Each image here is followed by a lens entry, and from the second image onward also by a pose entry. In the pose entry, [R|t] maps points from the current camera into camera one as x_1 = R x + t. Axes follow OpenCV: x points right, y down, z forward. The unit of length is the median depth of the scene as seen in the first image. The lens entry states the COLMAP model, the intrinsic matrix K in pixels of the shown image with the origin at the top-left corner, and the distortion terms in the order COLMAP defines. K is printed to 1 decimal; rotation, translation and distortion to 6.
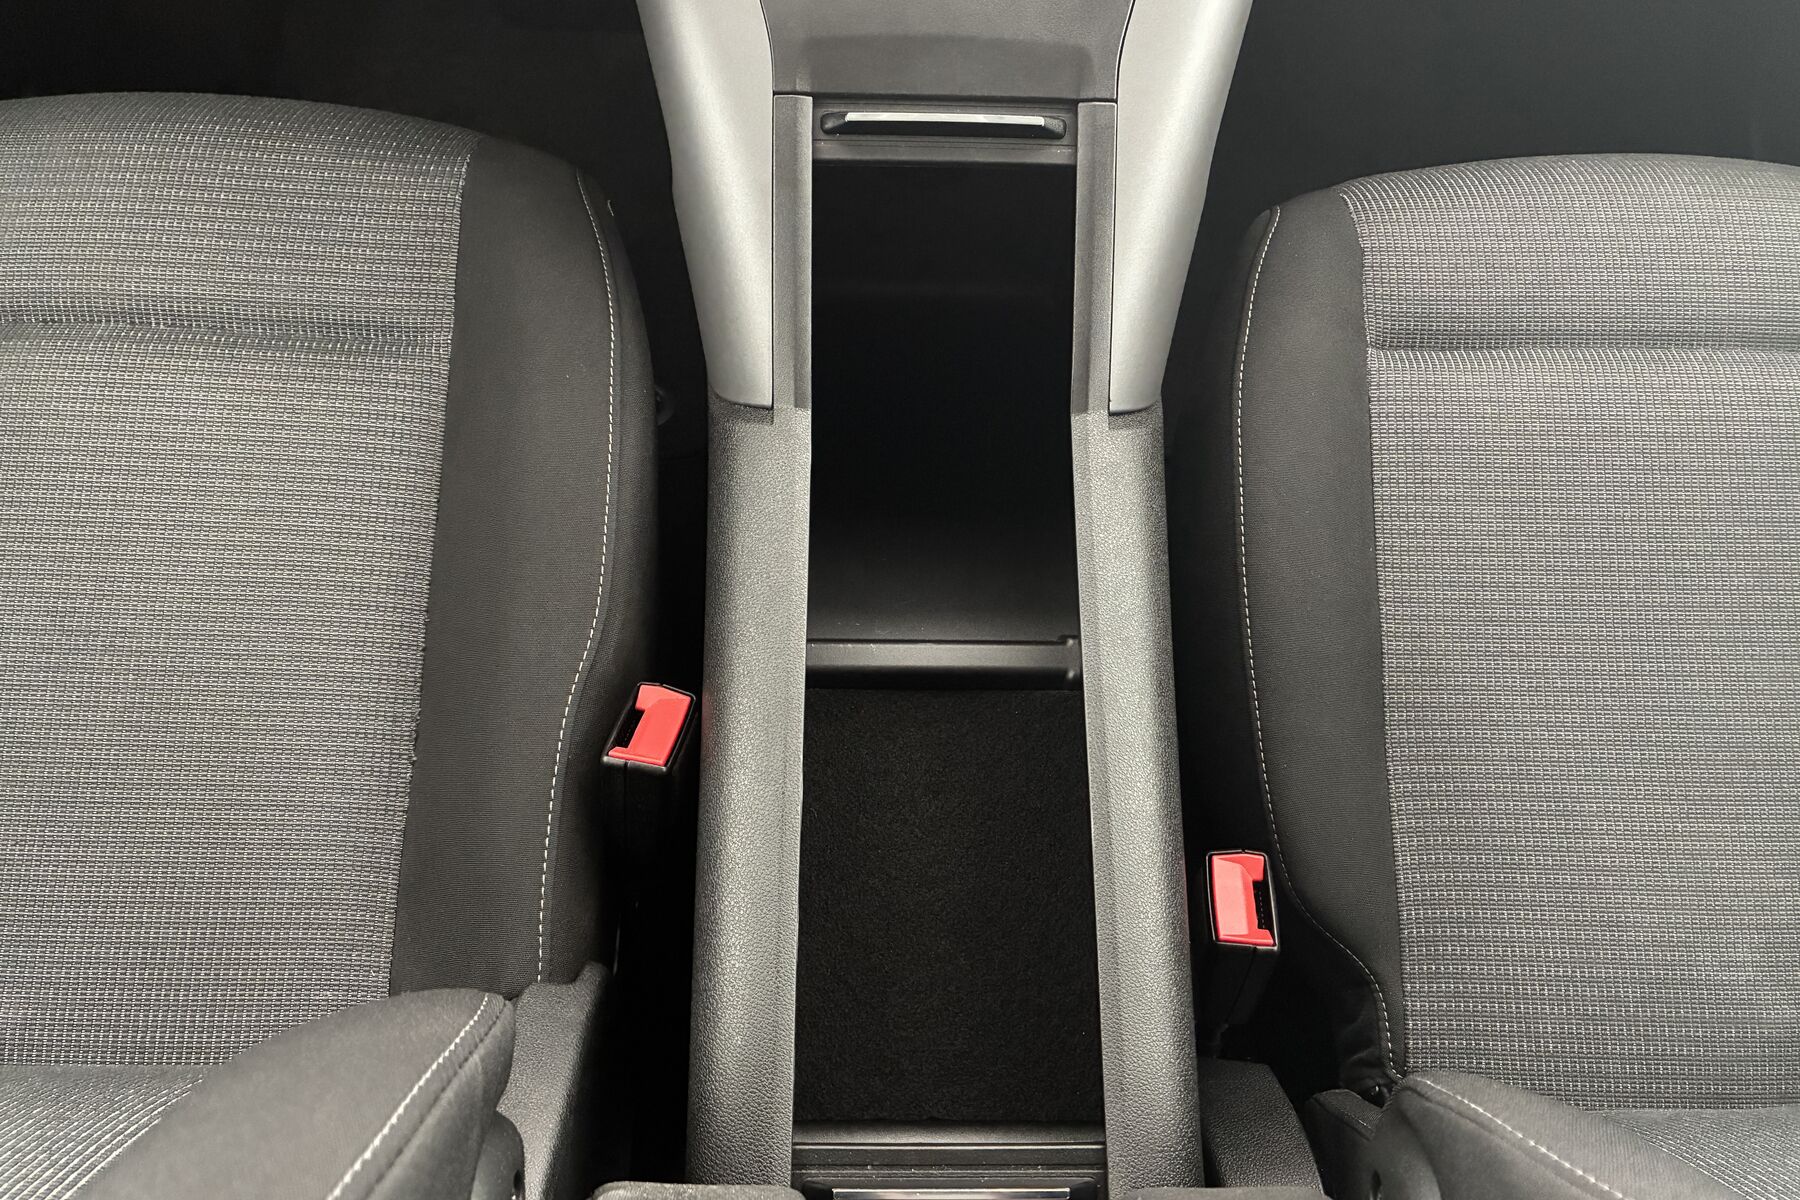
lens RADIAL K [[1358.5, 0, 902.1], [0, 1358.5, 569.3], [0, 0, 1]] dist [0.042537, -0.056019]
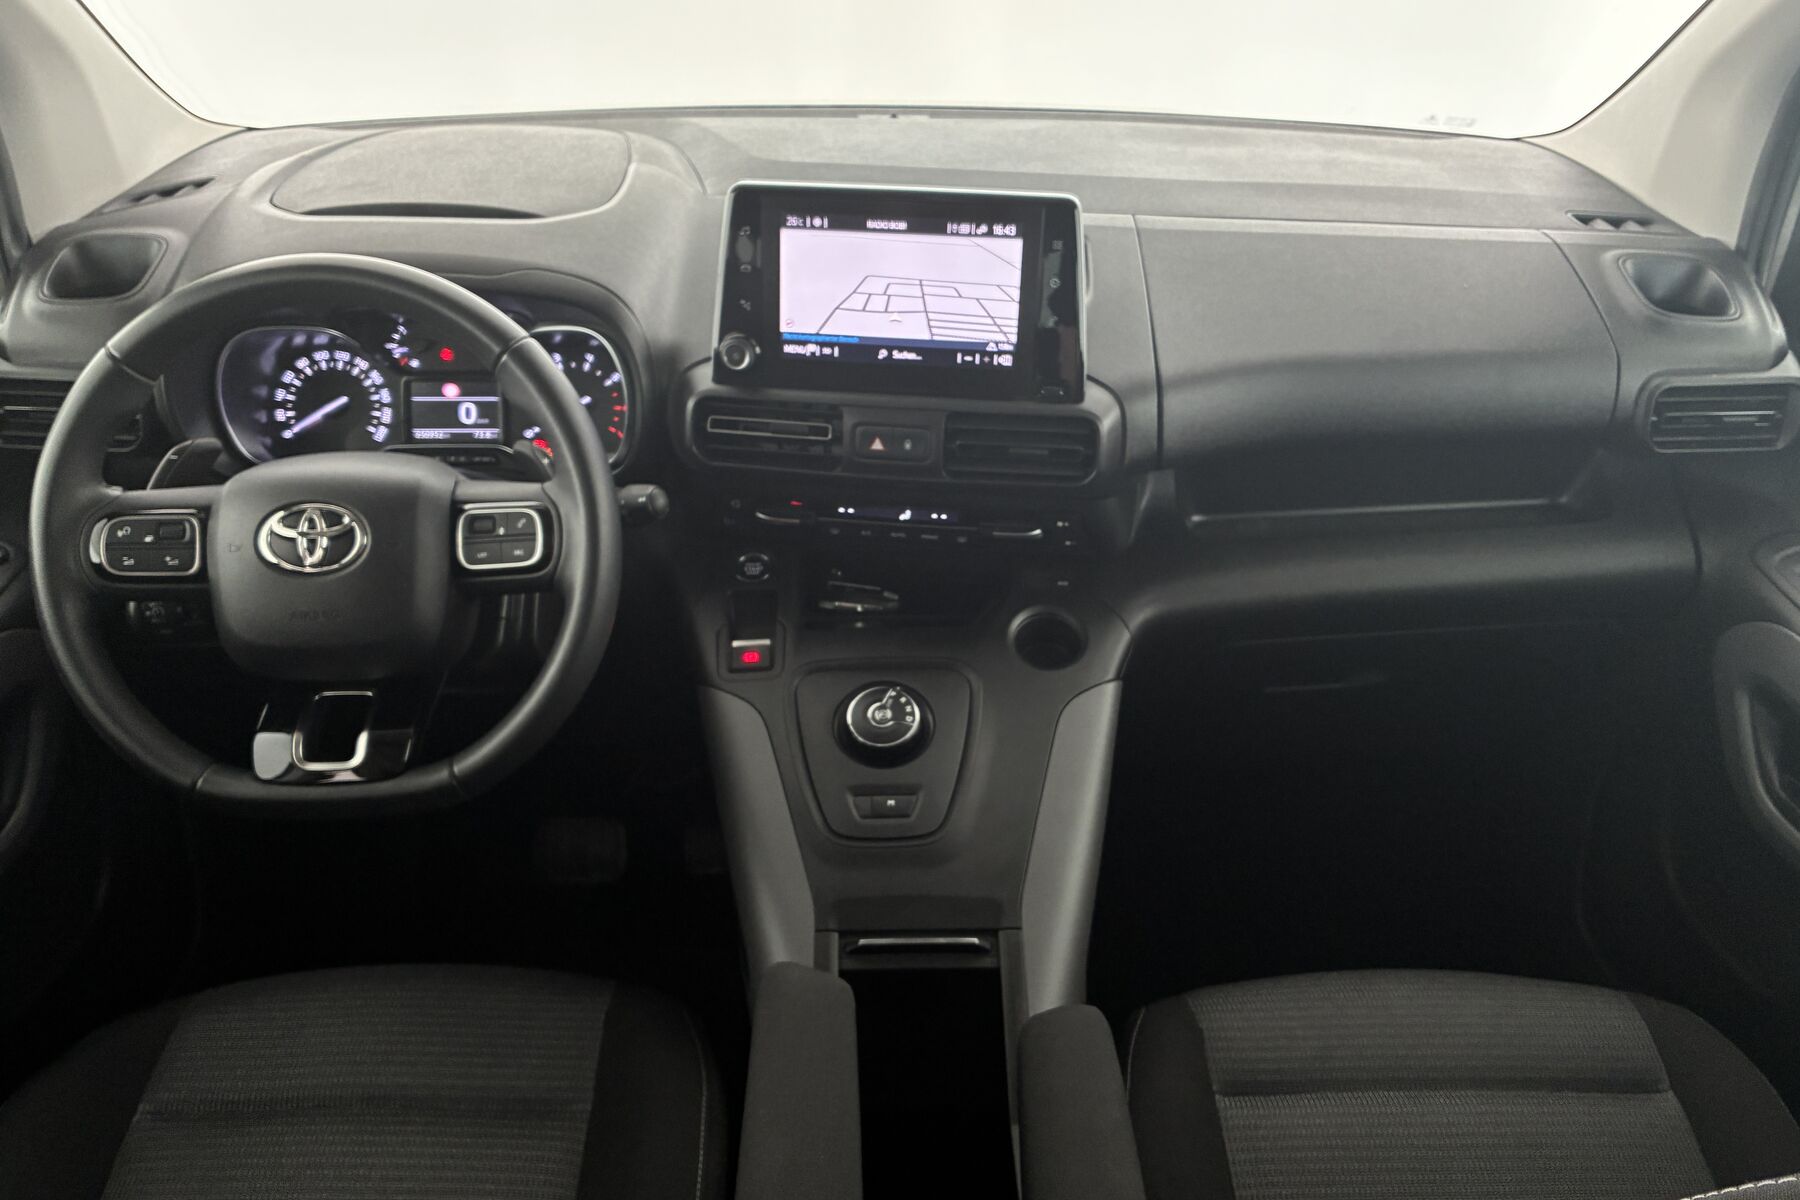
lens RADIAL K [[1358.5, 0, 910.2], [0, 1358.5, 596.8], [0, 0, 1]] dist [0.042537, -0.056019]
pose [[0.999359, -0.029787, 0.019845, 0.000921], [0.035711, 0.792533, -0.608783, 0.325690], [0.002406, 0.609101, 0.793089, -0.537882]]
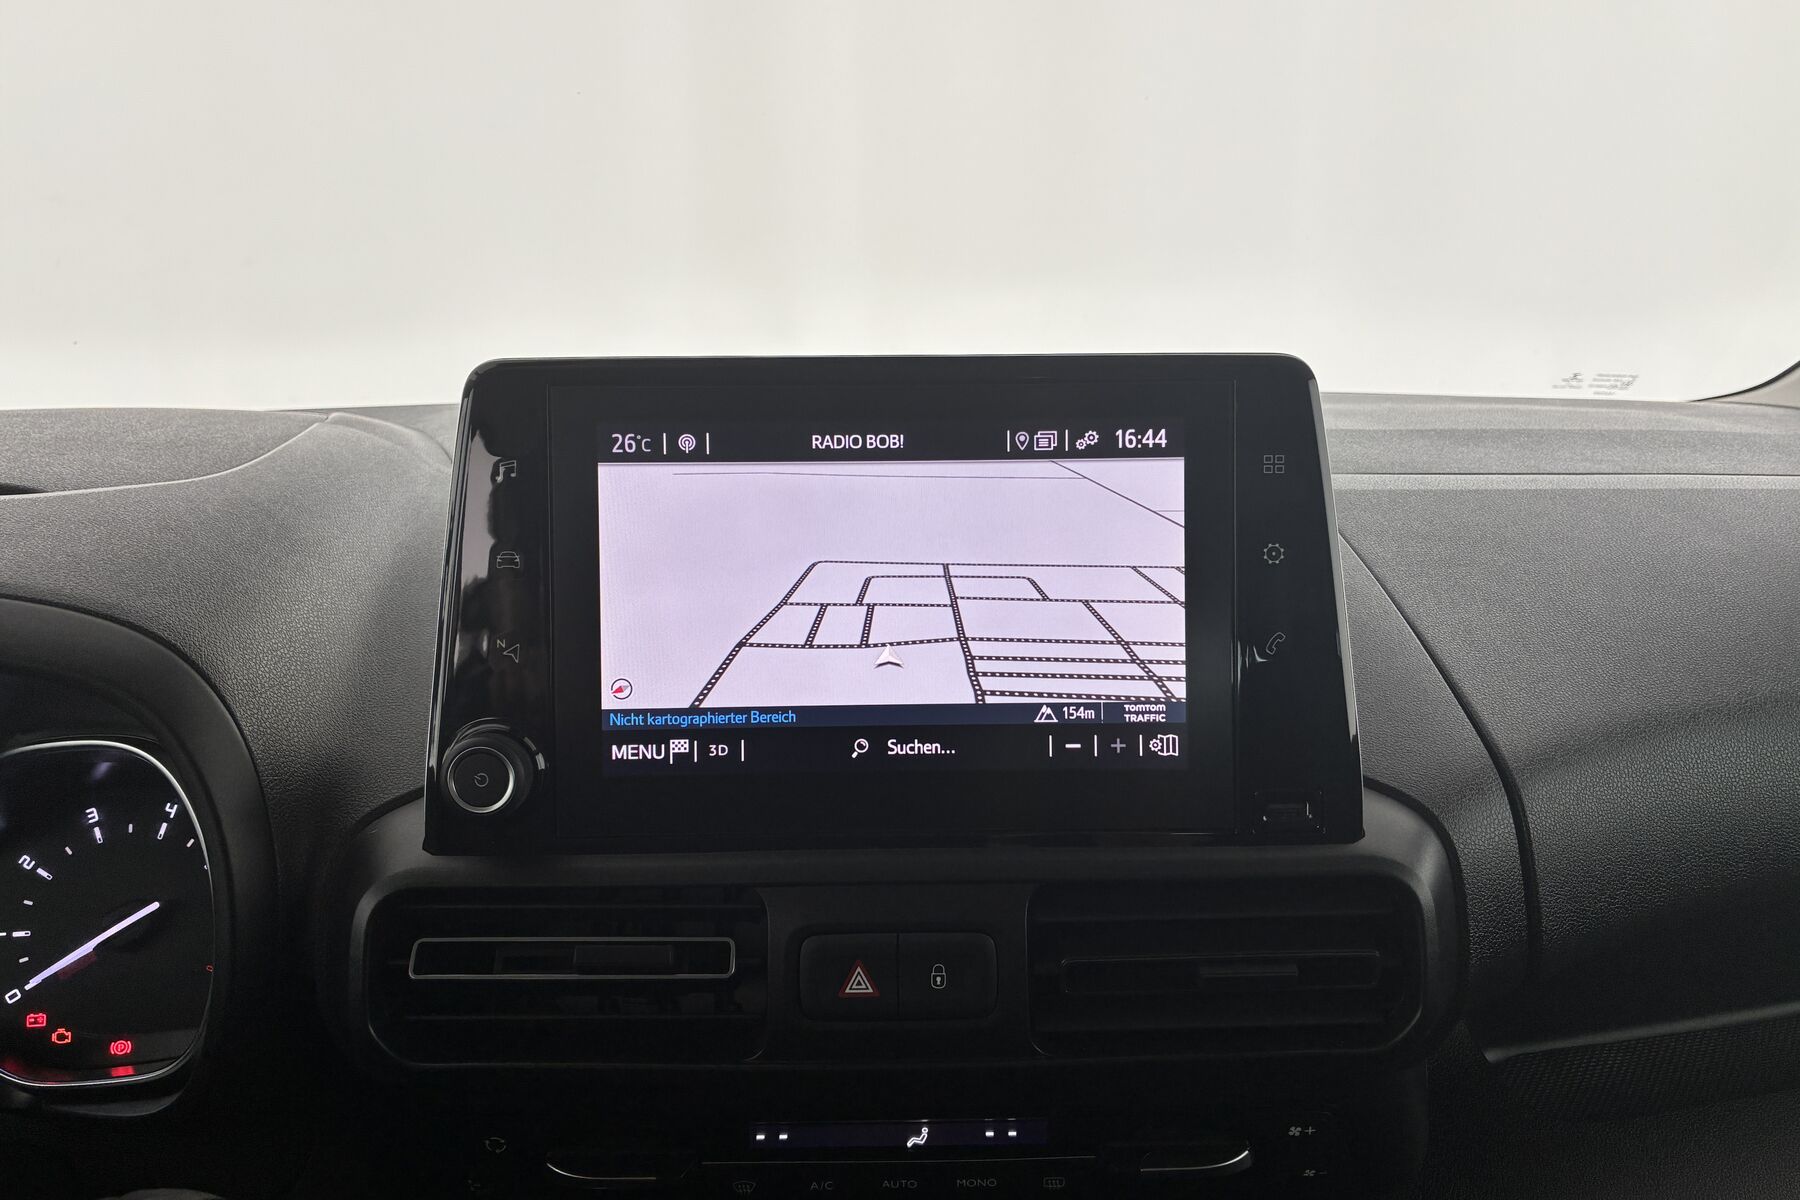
lens RADIAL K [[1358.5, 0, 910.7], [0, 1358.5, 588.2], [0, 0, 1]] dist [0.042537, -0.056019]
pose [[0.986867, -0.069955, 0.145600, -0.058867], [0.159535, 0.563424, -0.810618, -0.434493], [-0.025328, 0.823201, 0.567185, 0.166524]]
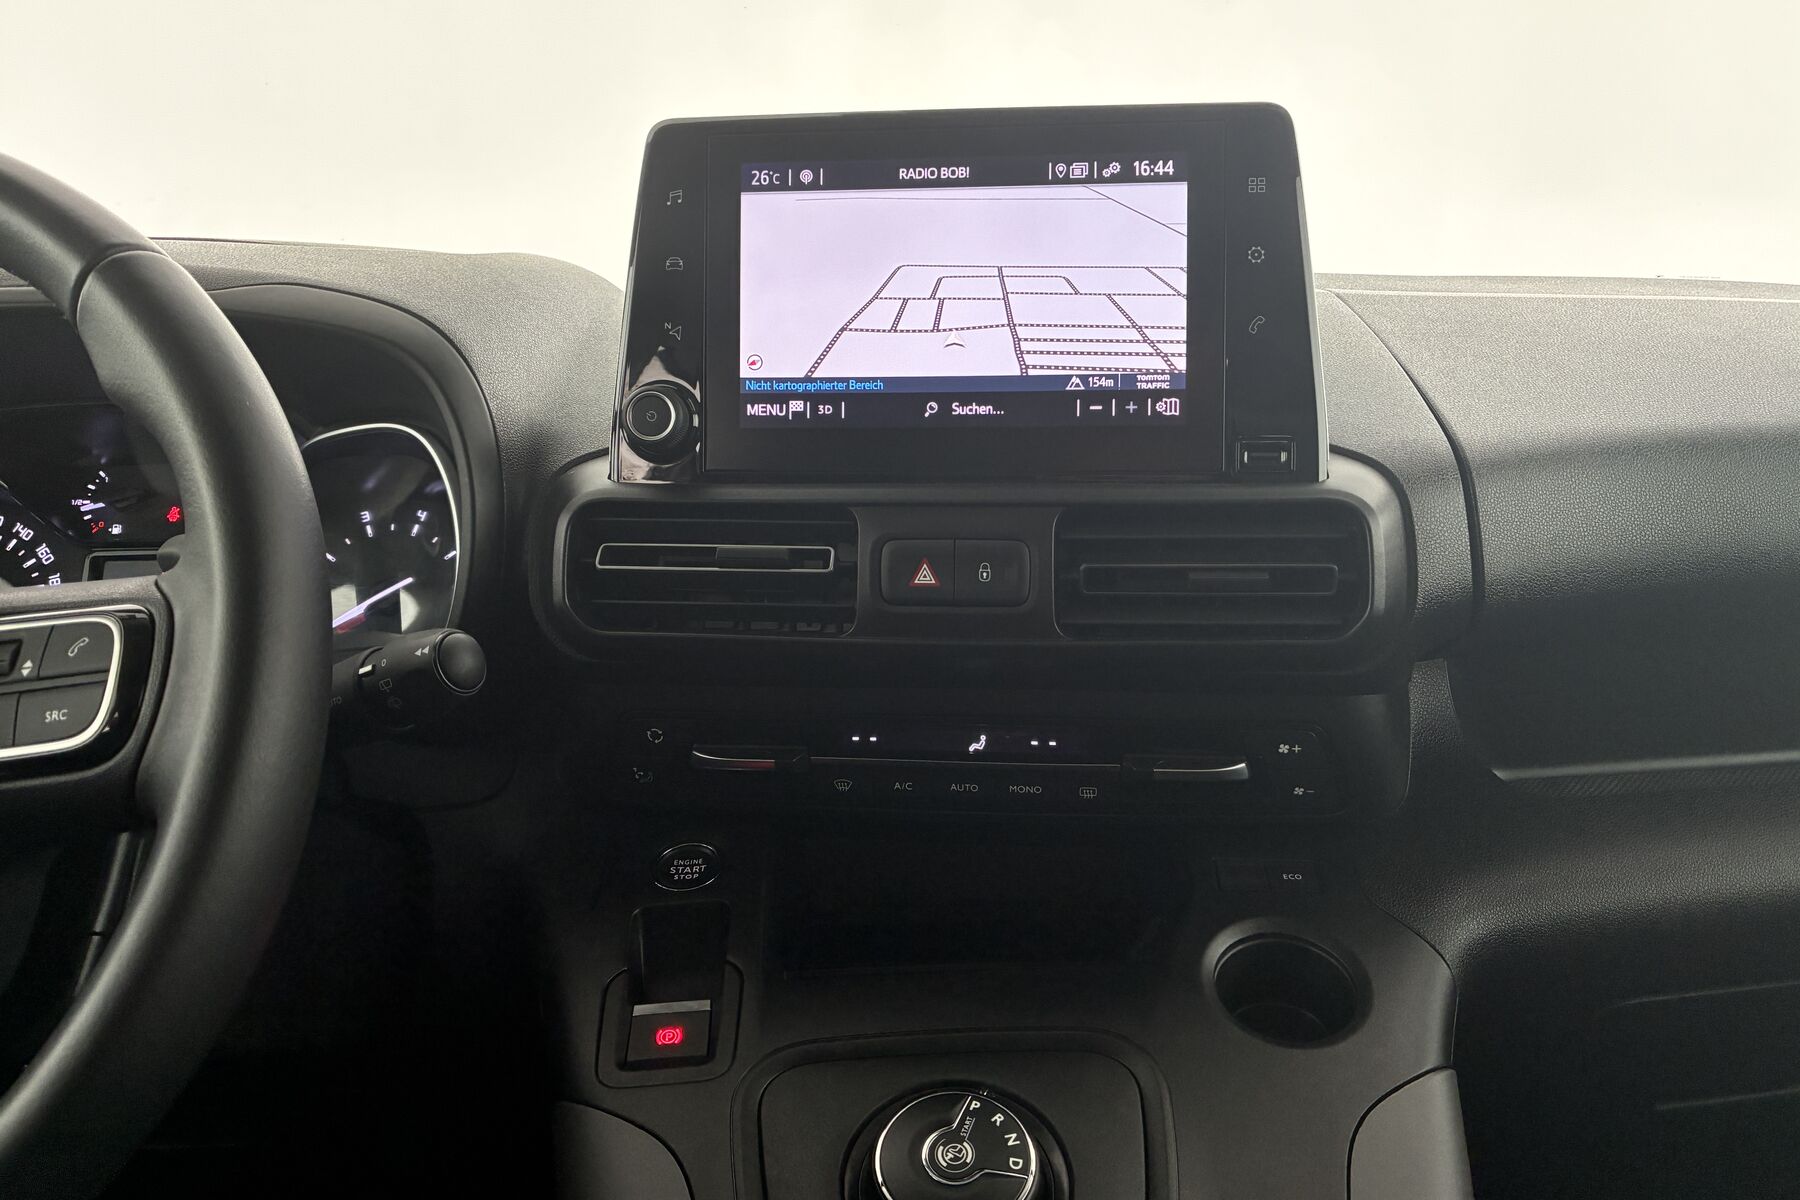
lens RADIAL K [[1358.5, 0, 911.2], [0, 1358.5, 594.7], [0, 0, 1]] dist [0.042537, -0.056019]
pose [[0.998550, -0.047971, 0.024433, -0.031273], [0.046540, 0.541119, -0.839657, -0.132651], [0.027058, 0.839577, 0.542566, 0.237952]]
